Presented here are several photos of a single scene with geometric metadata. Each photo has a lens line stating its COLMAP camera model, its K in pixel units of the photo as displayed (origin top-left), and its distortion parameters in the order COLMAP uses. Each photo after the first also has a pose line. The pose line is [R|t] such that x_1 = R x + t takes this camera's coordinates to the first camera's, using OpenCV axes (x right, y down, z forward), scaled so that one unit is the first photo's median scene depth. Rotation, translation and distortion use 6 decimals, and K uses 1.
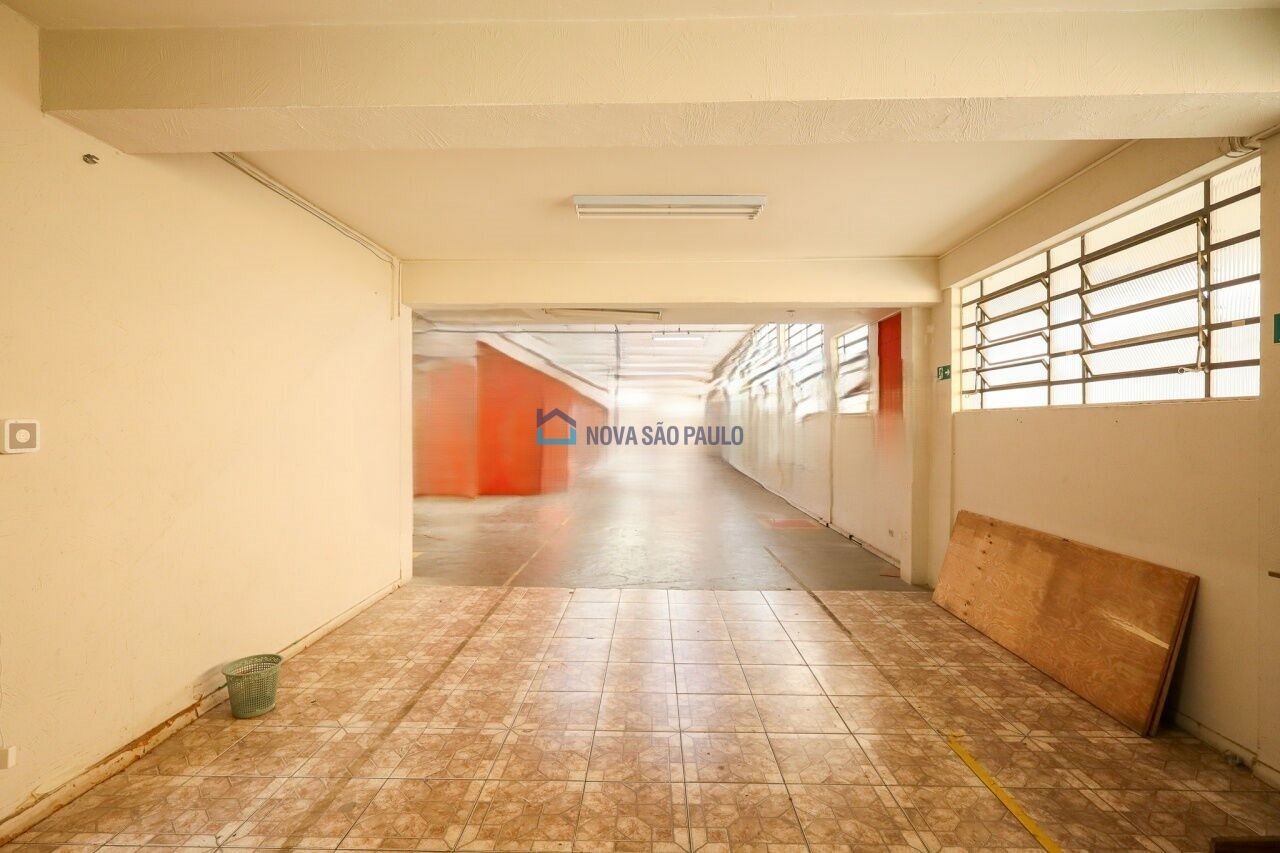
lens RADIAL K [[602.4, 0, 639.9], [0, 602.4, 426.3], [0, 0, 1]] dist [-0.002489, 0.000334]
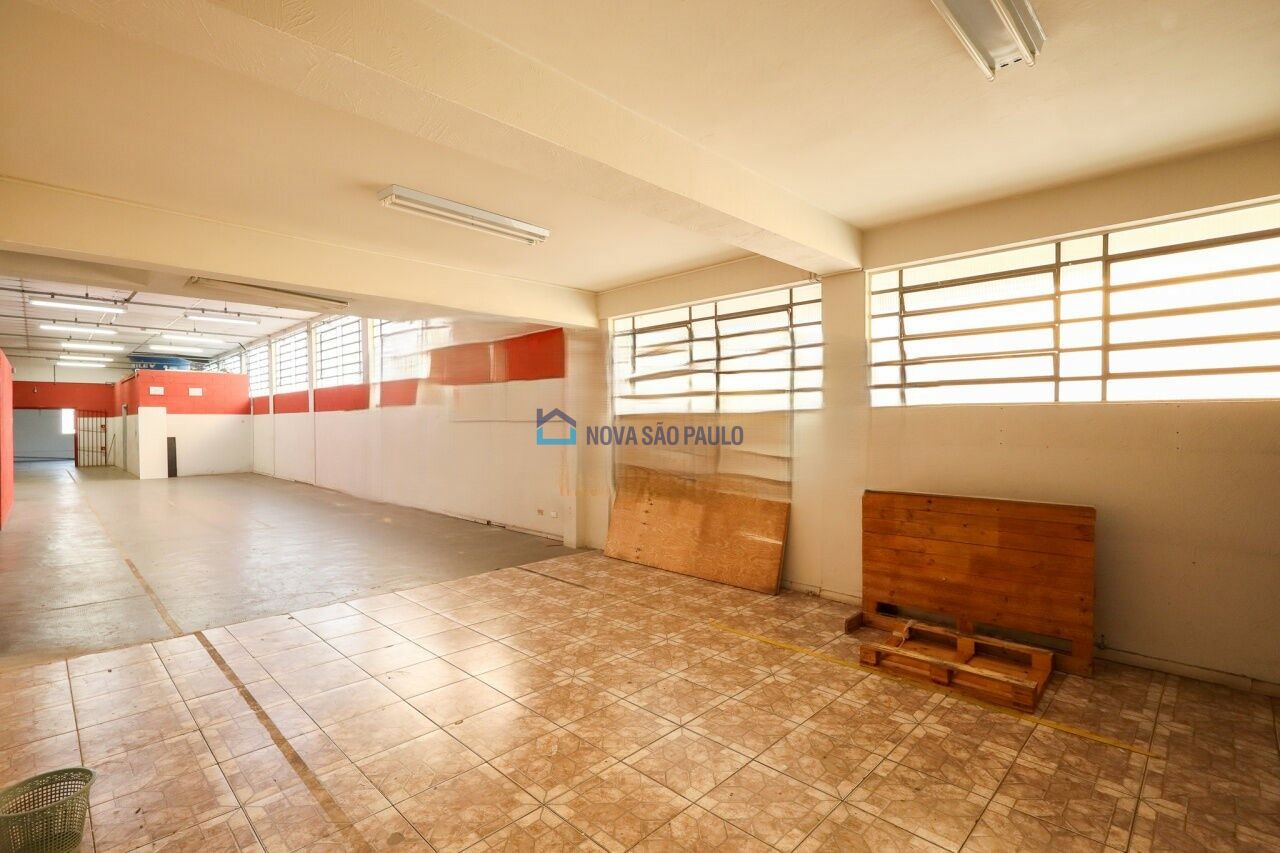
lens RADIAL K [[602.4, 0, 643.3], [0, 602.4, 426.3], [0, 0, 1]] dist [-0.002489, 0.000334]
pose [[0.676587, -0.010532, 0.736287, -0.562531], [0.008156, 0.999944, 0.006809, -0.001271], [-0.736317, 0.001398, 0.676635, 0.059899]]
